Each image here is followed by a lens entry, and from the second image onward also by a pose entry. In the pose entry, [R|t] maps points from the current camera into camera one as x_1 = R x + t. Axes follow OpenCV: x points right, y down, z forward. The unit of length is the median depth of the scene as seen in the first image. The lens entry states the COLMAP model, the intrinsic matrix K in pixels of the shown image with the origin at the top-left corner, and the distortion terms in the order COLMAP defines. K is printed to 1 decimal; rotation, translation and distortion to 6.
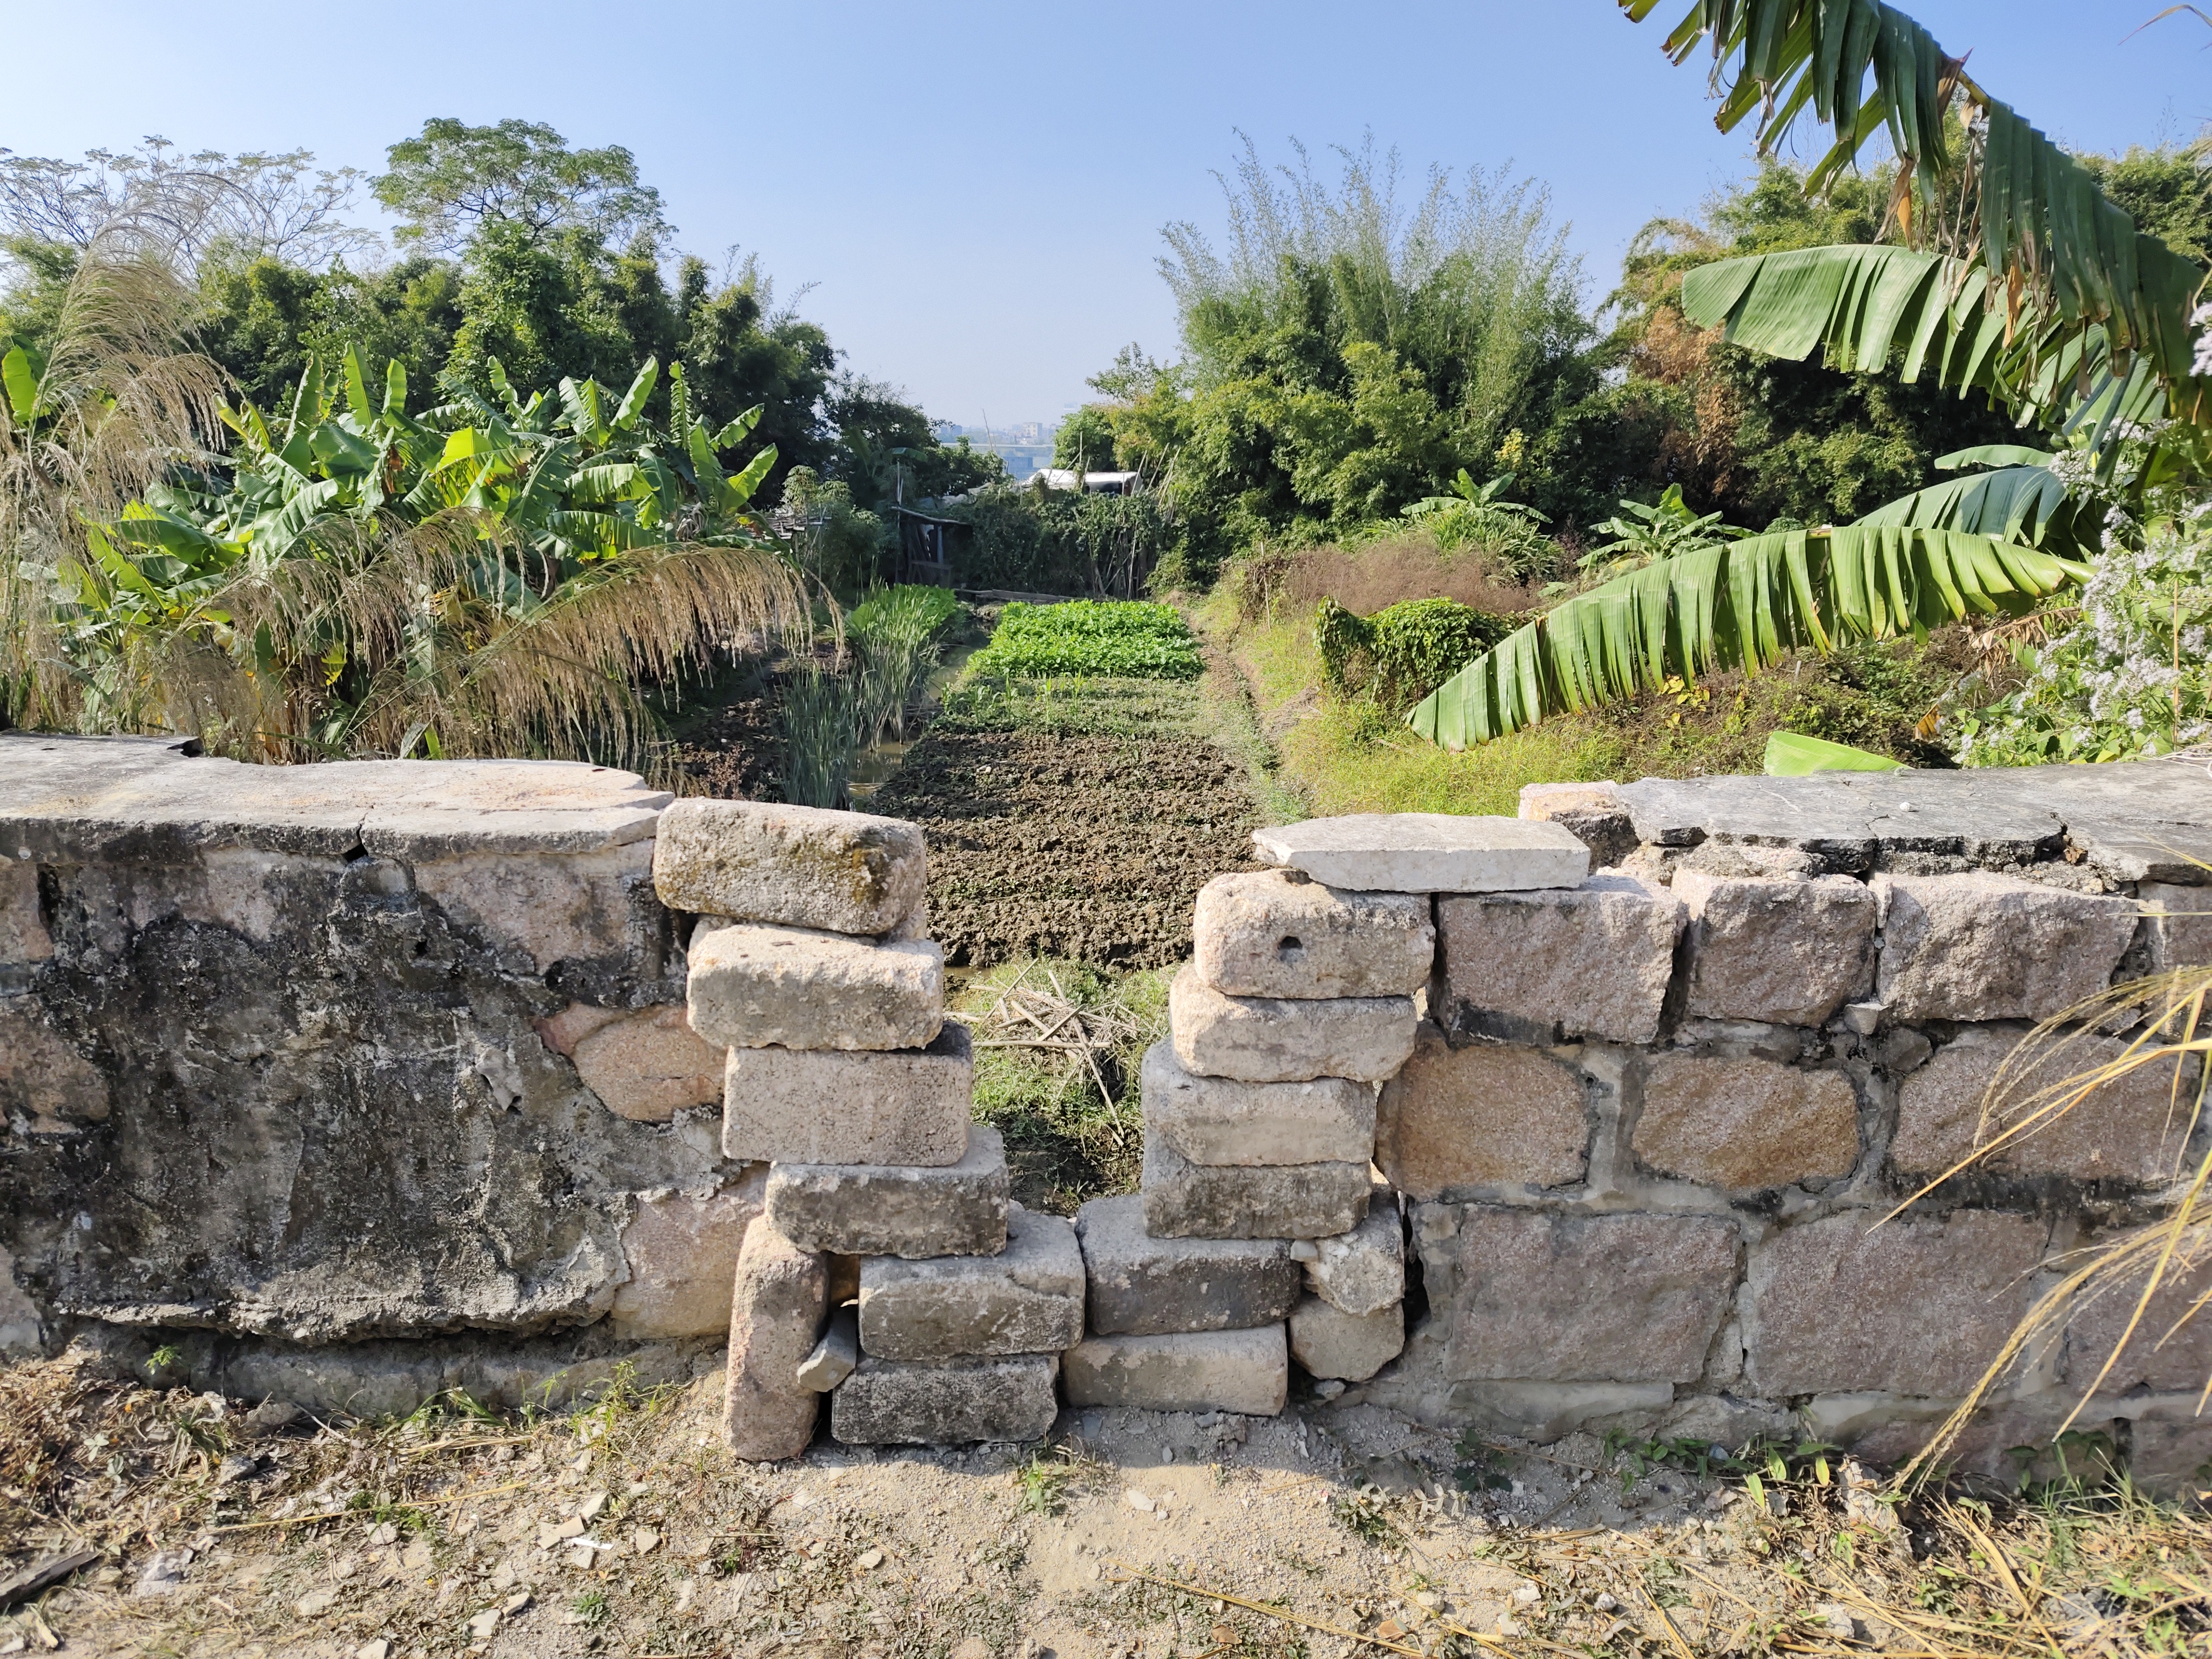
lens RADIAL K [[1508.8, 0, 1119.0], [0, 1508.8, 830.7], [0, 0, 1]] dist [0.051108, -0.053498]
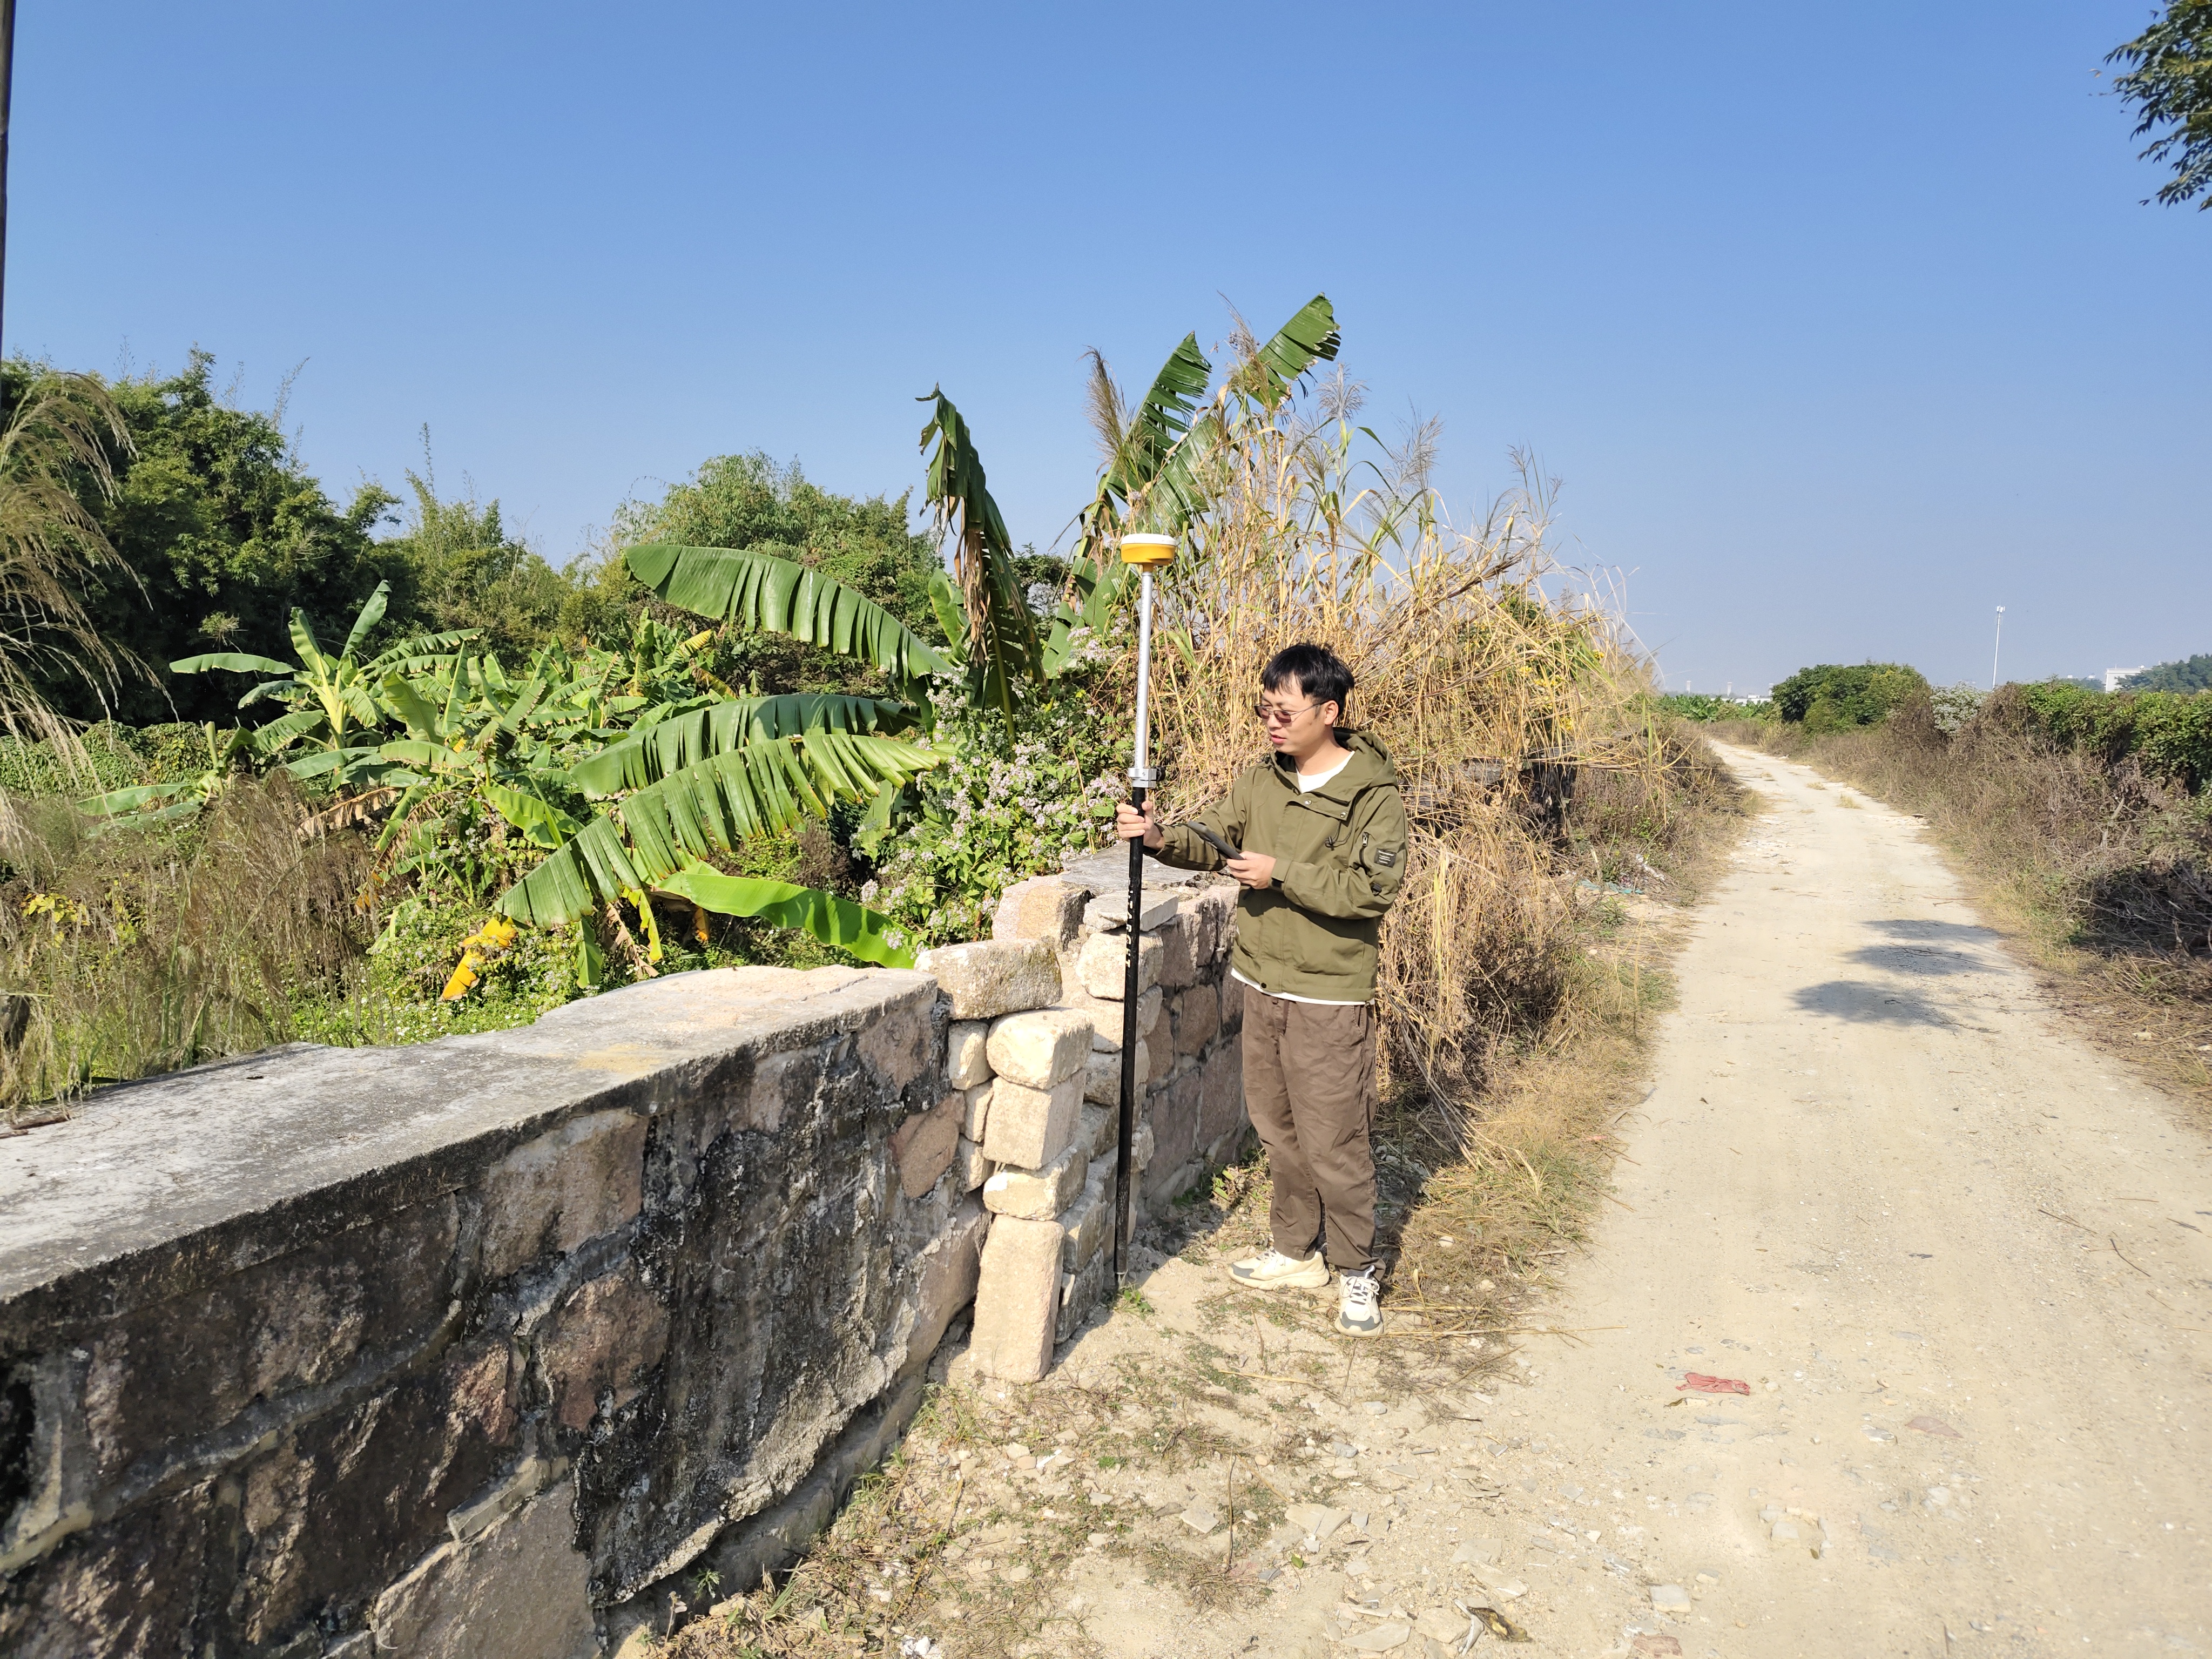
lens RADIAL K [[1508.8, 0, 1101.1], [0, 1508.8, 841.7], [0, 0, 1]] dist [0.051108, -0.053498]
pose [[0.364735, -0.100888, 0.925629, -1.520374], [0.208550, 0.977708, 0.024387, -0.122037], [-0.907455, 0.184146, 0.377645, 0.290444]]
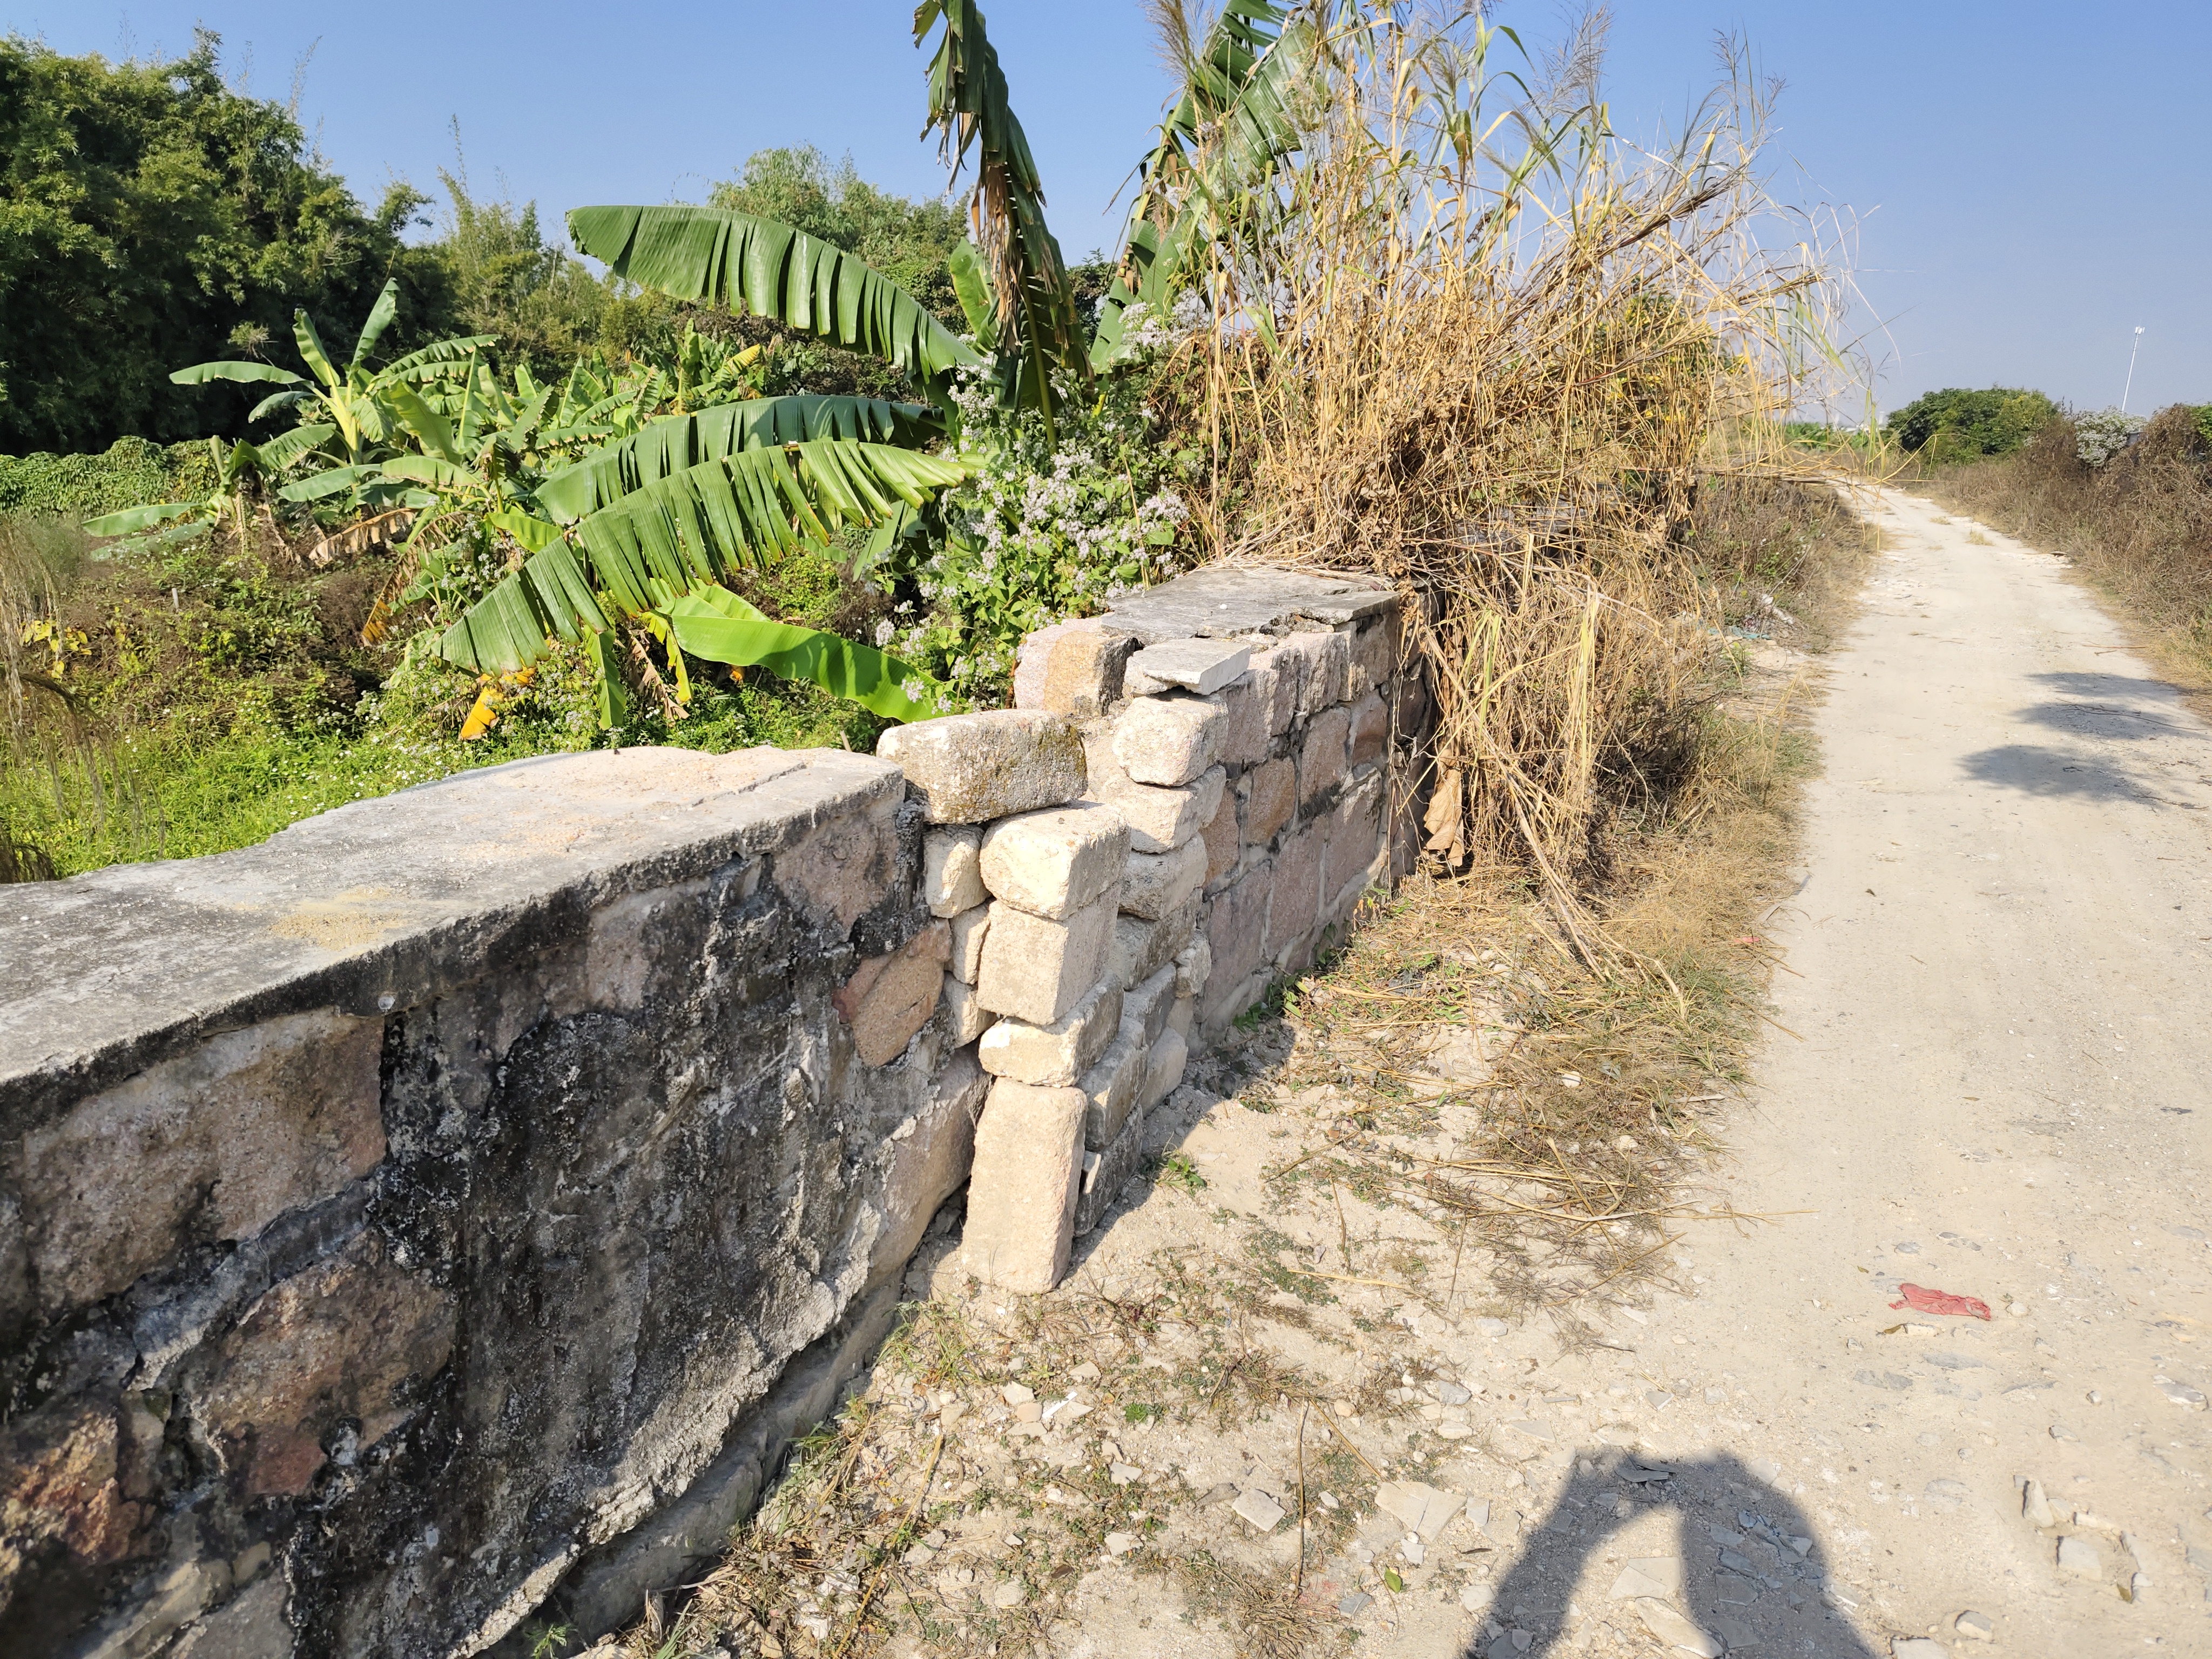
lens RADIAL K [[1508.8, 0, 1120.7], [0, 1508.8, 827.7], [0, 0, 1]] dist [0.051108, -0.053498]
pose [[0.396531, -0.245497, 0.884587, -1.123882], [0.200480, 0.963480, 0.177523, -0.105564], [-0.895863, 0.106948, 0.431267, 0.430345]]
